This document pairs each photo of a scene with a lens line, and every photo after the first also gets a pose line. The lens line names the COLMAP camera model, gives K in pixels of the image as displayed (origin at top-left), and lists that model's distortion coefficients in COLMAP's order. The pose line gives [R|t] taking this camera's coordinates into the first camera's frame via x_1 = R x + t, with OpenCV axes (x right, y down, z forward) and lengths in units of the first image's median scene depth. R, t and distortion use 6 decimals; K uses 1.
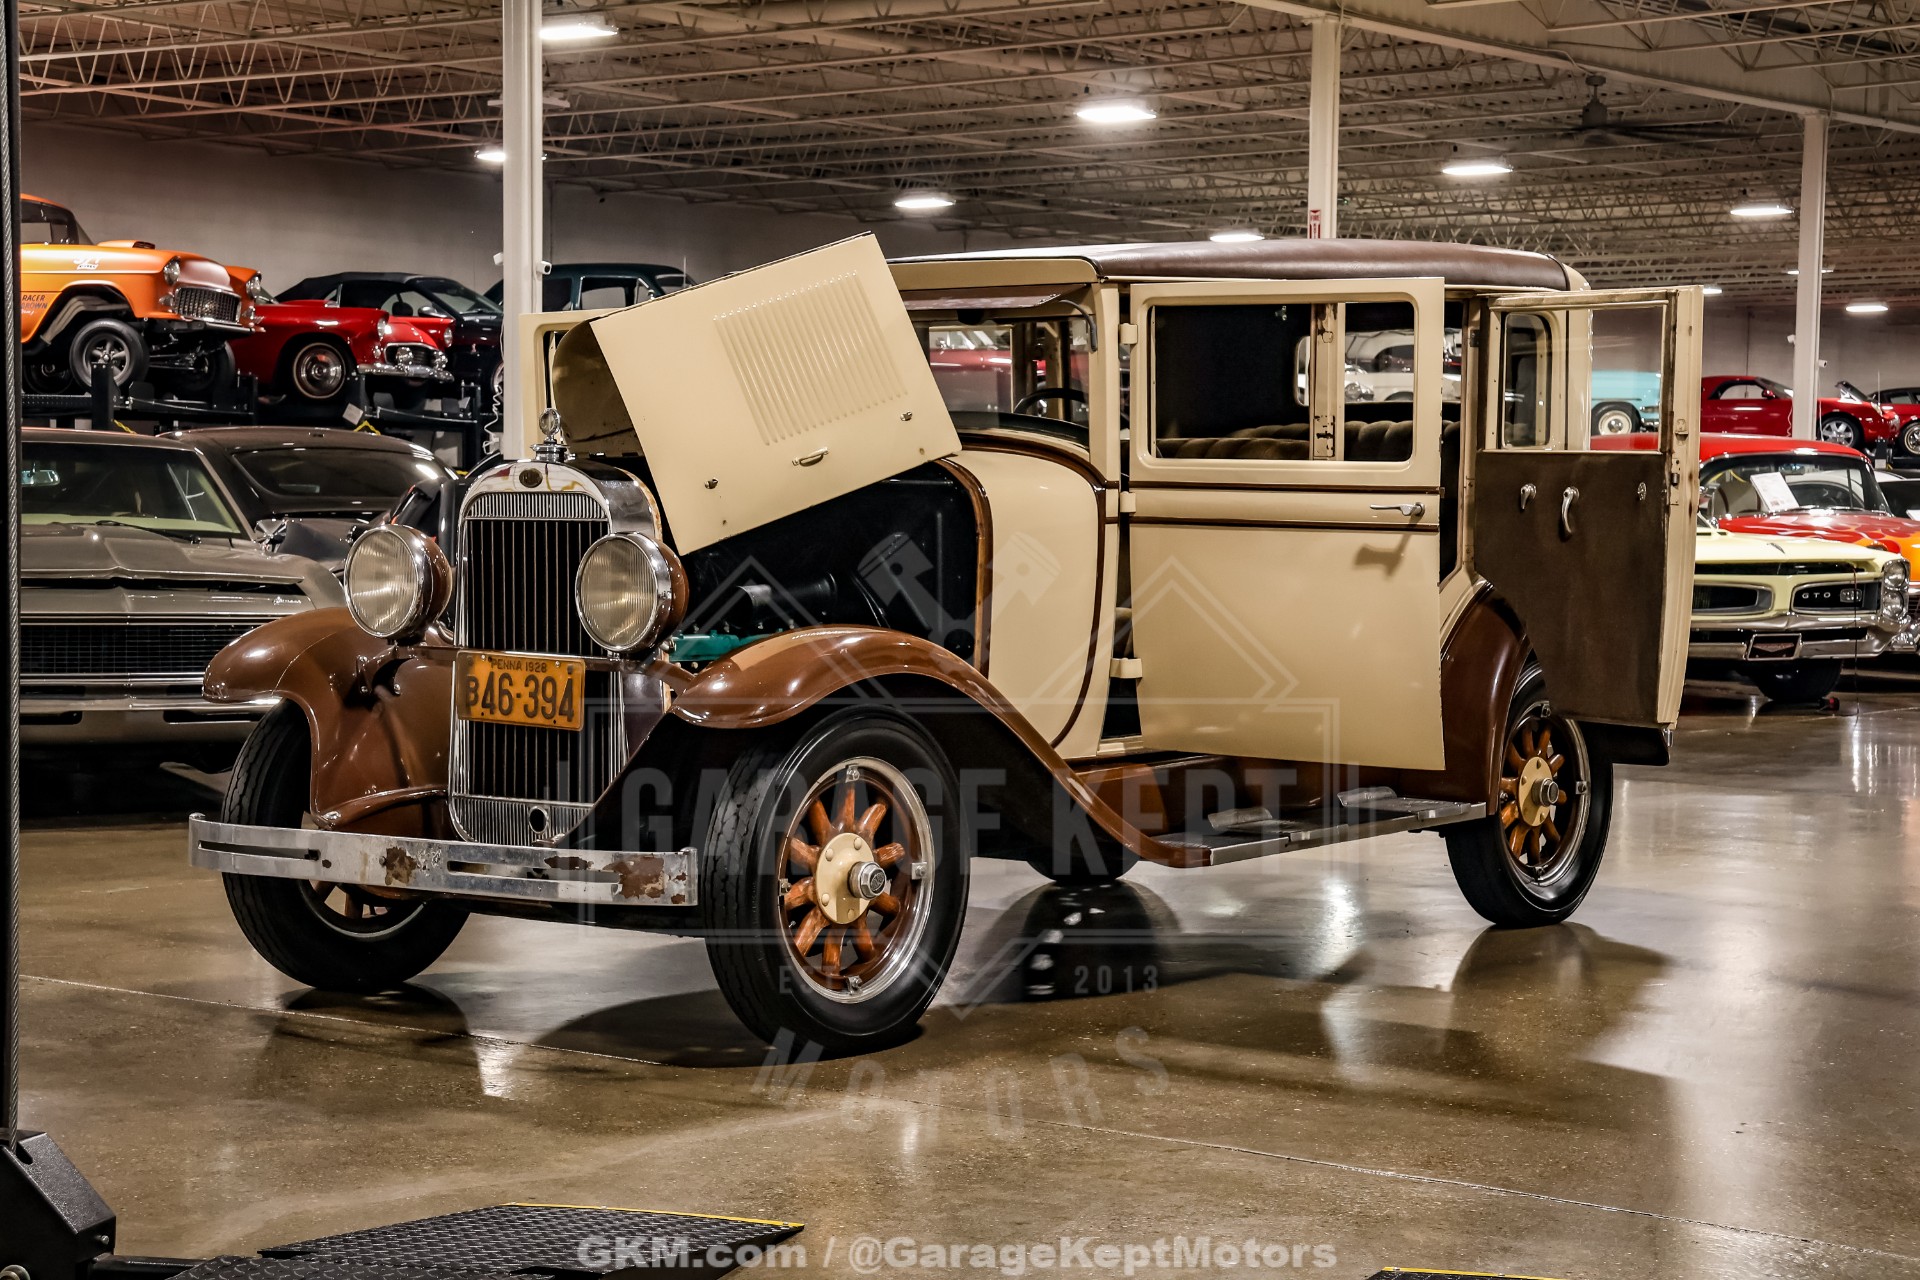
lens RADIAL K [[3481.3, 0, 960.0], [0, 3481.3, 640.0], [0, 0, 1]] dist [0.231438, 0.137159]
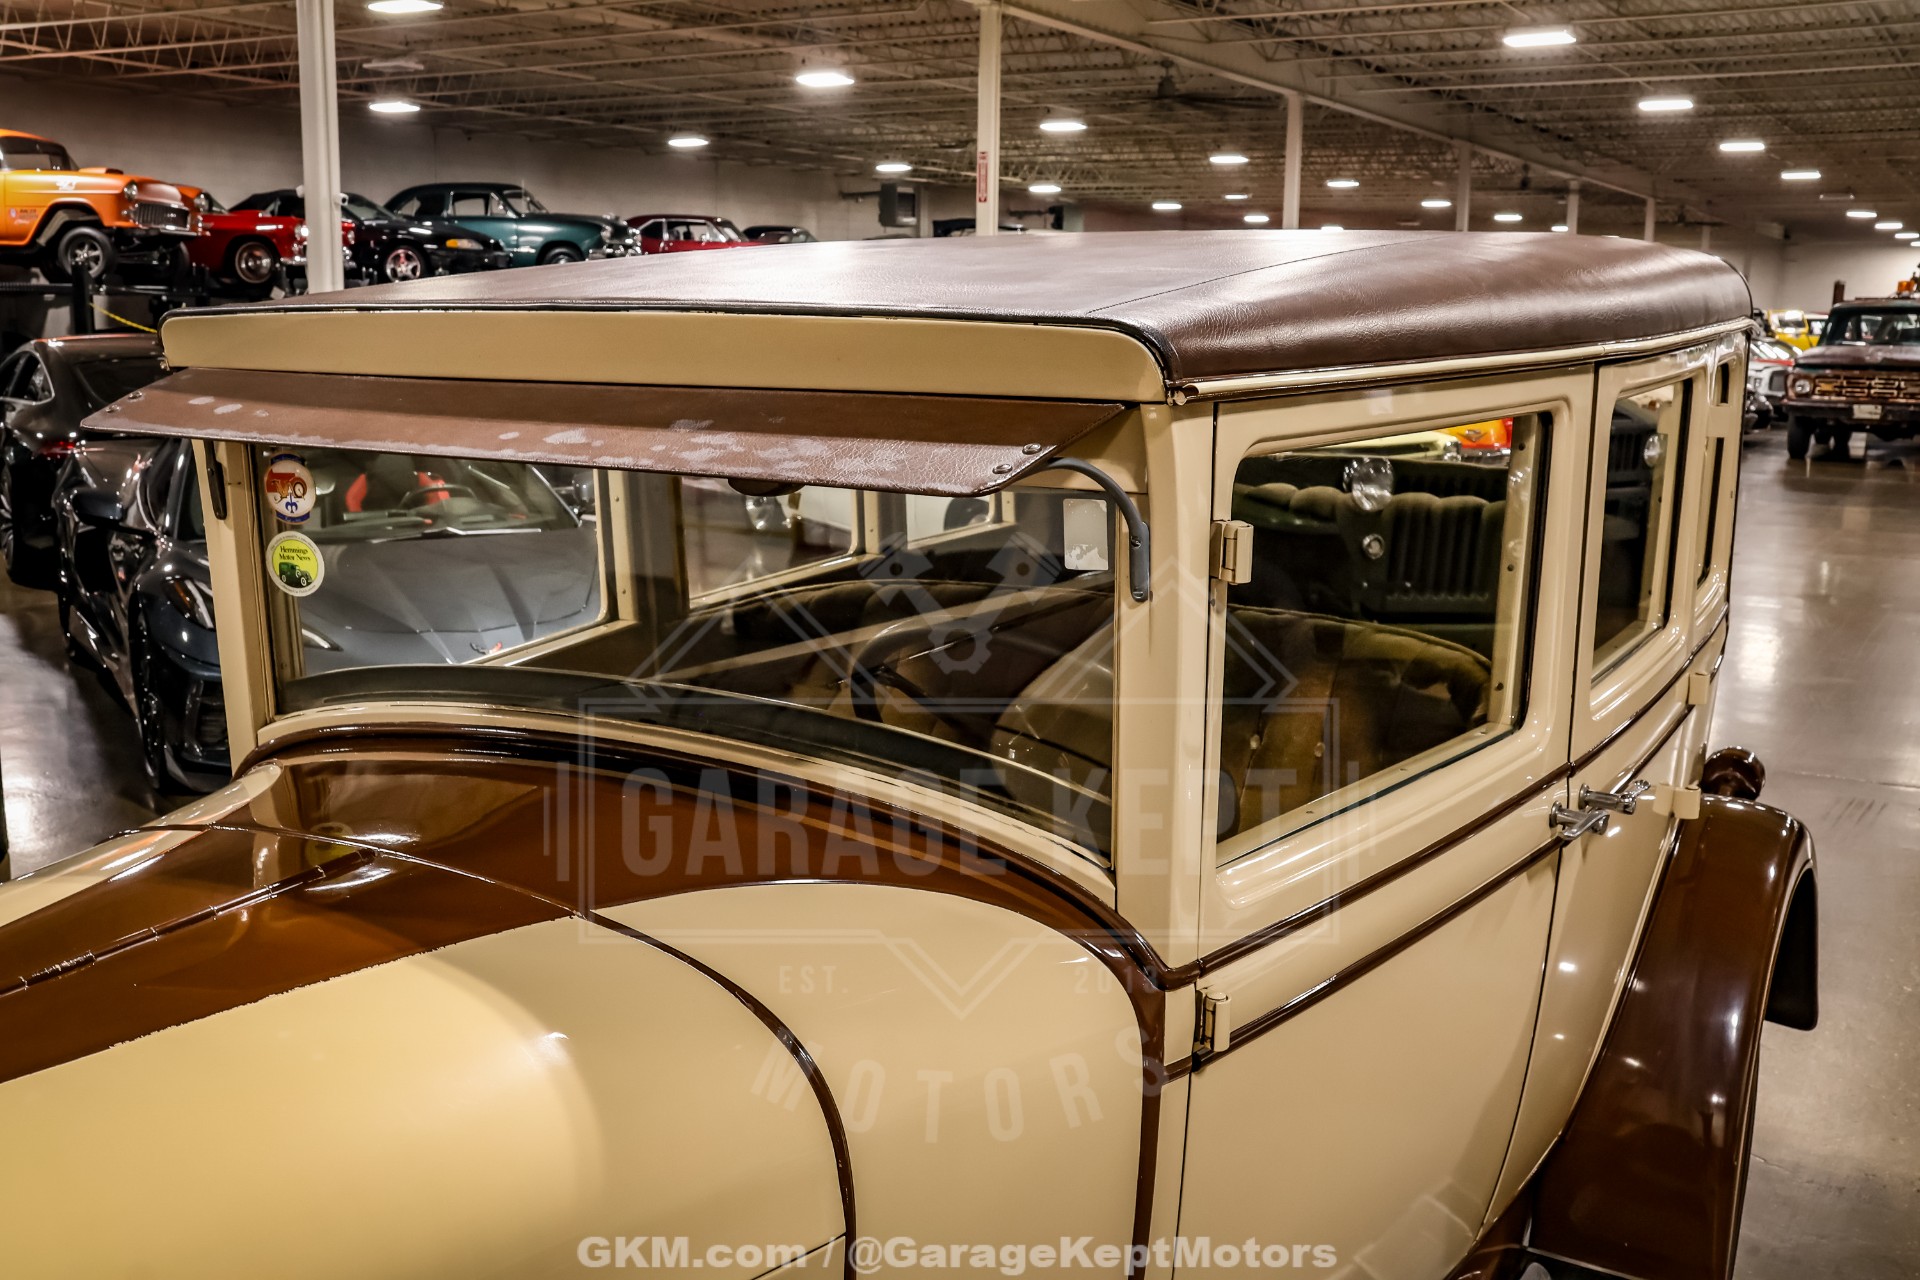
lens RADIAL K [[1880.5, 0, 955.7], [0, 1880.5, 644.2], [0, 0, 1]] dist [-0.096940, 0.185032]
pose [[0.992043, -0.018267, 0.124563, -0.001293], [0.001032, 0.990564, 0.137044, -0.082185], [-0.125891, -0.135825, 0.982702, 0.655150]]
